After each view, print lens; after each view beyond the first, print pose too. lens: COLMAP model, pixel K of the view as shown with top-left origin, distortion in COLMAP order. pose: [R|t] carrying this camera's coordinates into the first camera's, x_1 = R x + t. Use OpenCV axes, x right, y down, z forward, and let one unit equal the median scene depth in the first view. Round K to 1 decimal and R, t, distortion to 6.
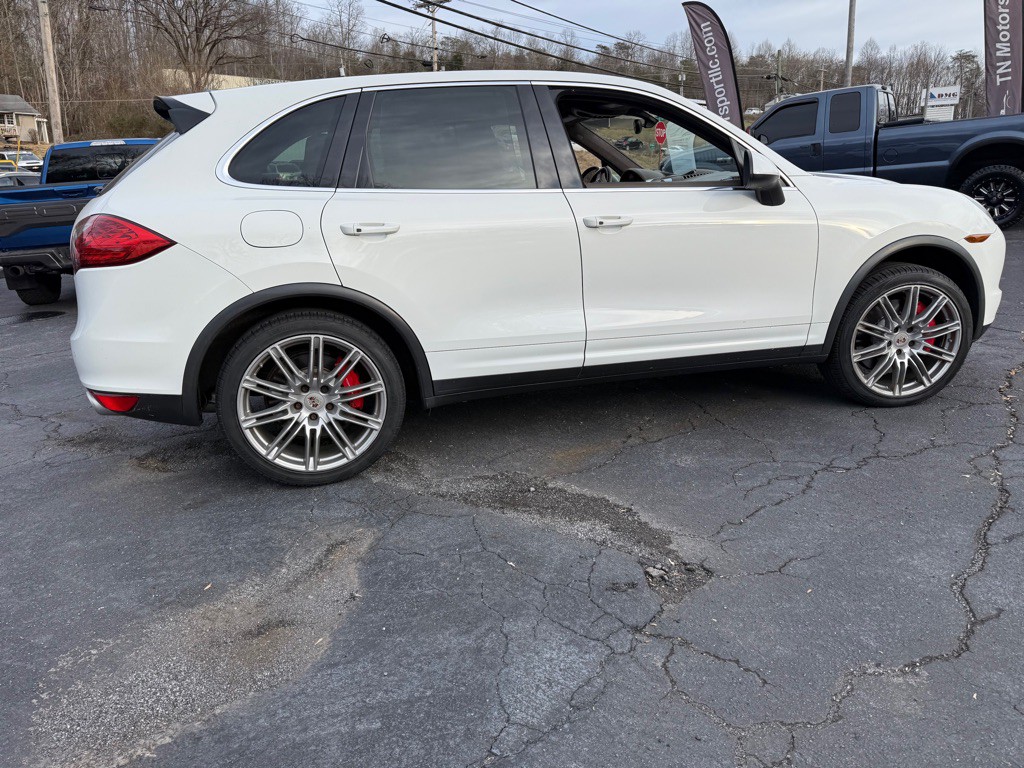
lens RADIAL K [[655.0, 0, 500.7], [0, 655.0, 378.7], [0, 0, 1]] dist [0.007861, -0.003642]
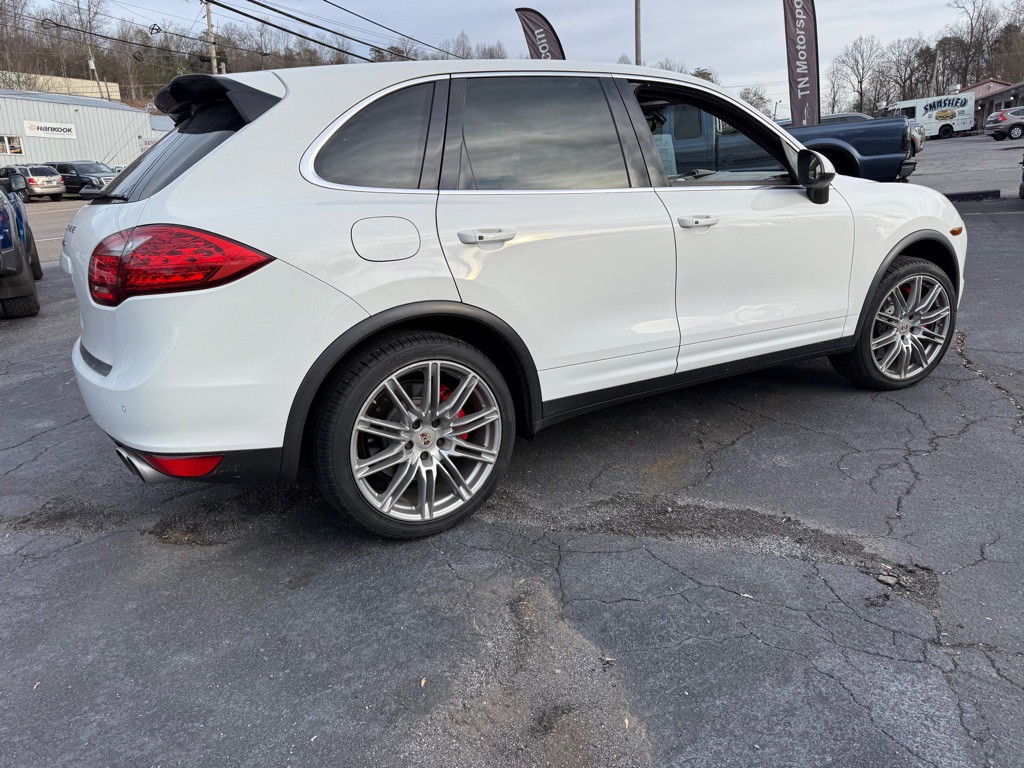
lens RADIAL K [[665.4, 0, 483.4], [0, 665.4, 380.1], [0, 0, 1]] dist [0.026759, -0.029396]
pose [[0.964546, -0.078436, 0.251990, -0.416236], [0.080792, 0.996730, 0.000999, -0.035009], [-0.251244, 0.019396, 0.967729, 0.137120]]
